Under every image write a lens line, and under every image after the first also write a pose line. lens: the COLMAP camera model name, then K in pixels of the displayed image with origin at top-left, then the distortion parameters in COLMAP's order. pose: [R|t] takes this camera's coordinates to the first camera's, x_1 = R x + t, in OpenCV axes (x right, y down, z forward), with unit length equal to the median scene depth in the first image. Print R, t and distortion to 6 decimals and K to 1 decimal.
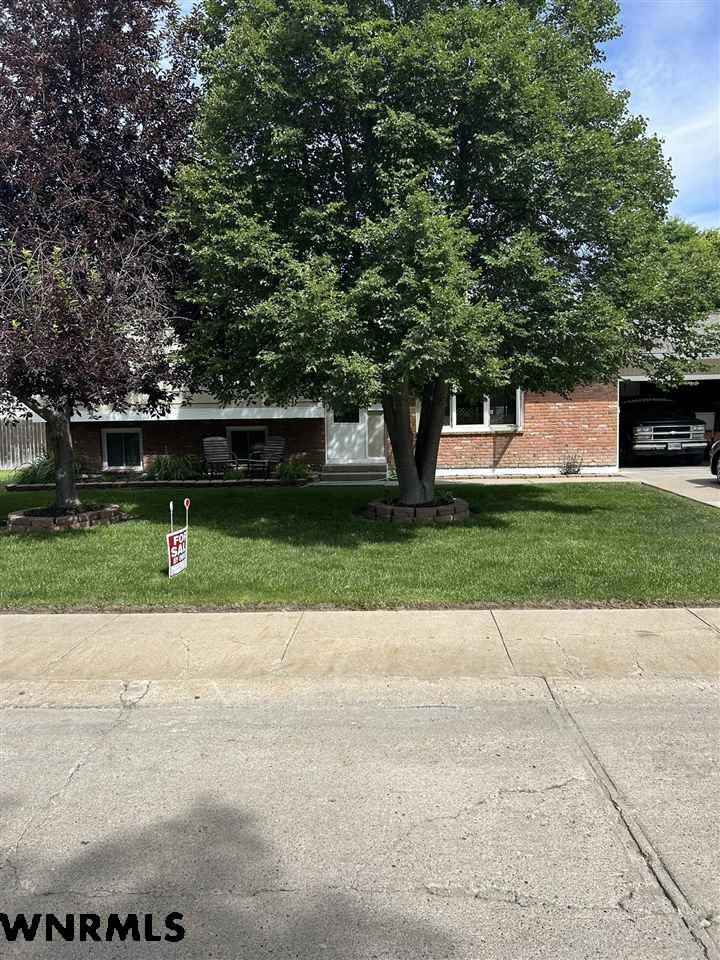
lens RADIAL K [[718.3, 0, 356.8], [0, 718.3, 476.7], [0, 0, 1]] dist [0.029630, -0.025945]
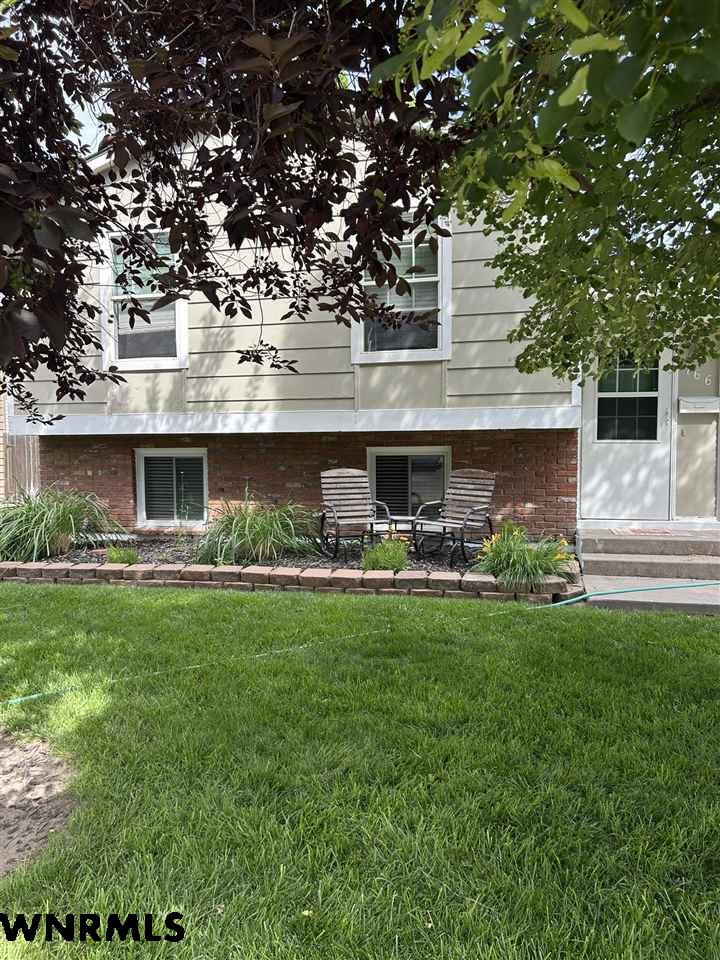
lens RADIAL K [[718.3, 0, 360.4], [0, 718.3, 481.5], [0, 0, 1]] dist [0.029630, -0.025945]
pose [[0.985825, 0.018709, -0.166729, -0.104784], [-0.023719, 0.999323, -0.028108, -0.032748], [0.166090, 0.031664, 0.985602, 0.522041]]
